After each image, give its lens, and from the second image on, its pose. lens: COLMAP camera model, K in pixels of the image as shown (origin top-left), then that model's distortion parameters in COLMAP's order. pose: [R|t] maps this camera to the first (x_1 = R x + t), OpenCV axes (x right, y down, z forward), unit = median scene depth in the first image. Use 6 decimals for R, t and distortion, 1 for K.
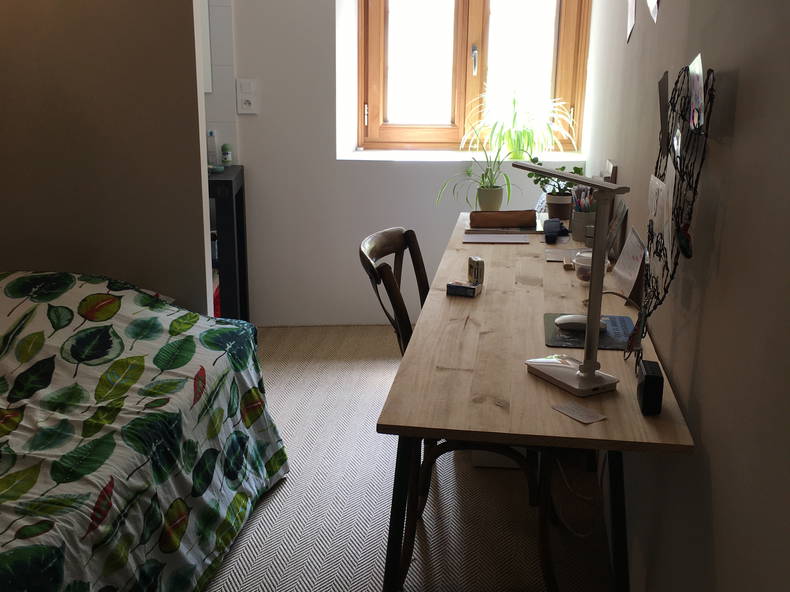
lens RADIAL K [[889.1, 0, 395.0], [0, 889.1, 296.0], [0, 0, 1]] dist [0.002327, -0.064244]
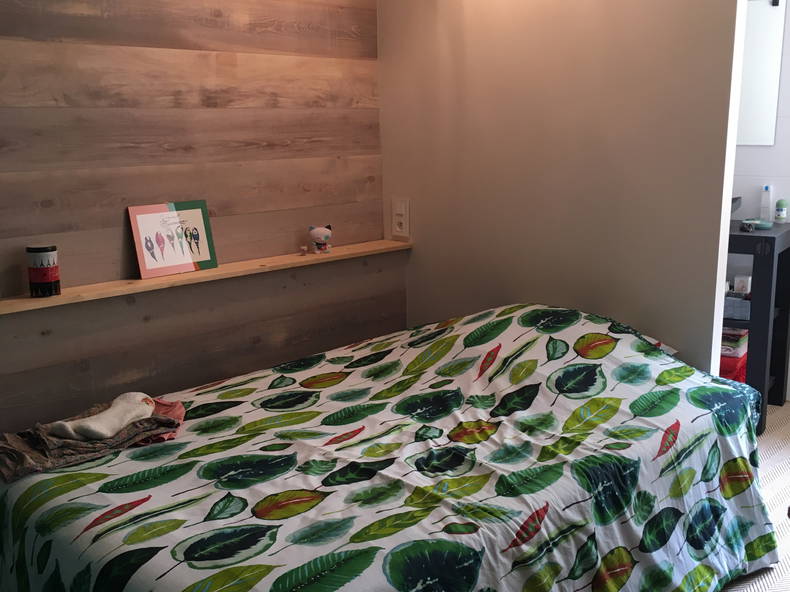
lens RADIAL K [[889.1, 0, 395.0], [0, 889.1, 296.0], [0, 0, 1]] dist [0.002327, -0.064244]
pose [[0.757760, 0.099863, -0.644847, 0.159646], [-0.148780, 0.988632, -0.021729, 0.012926], [0.635346, 0.112406, 0.764003, 0.062225]]
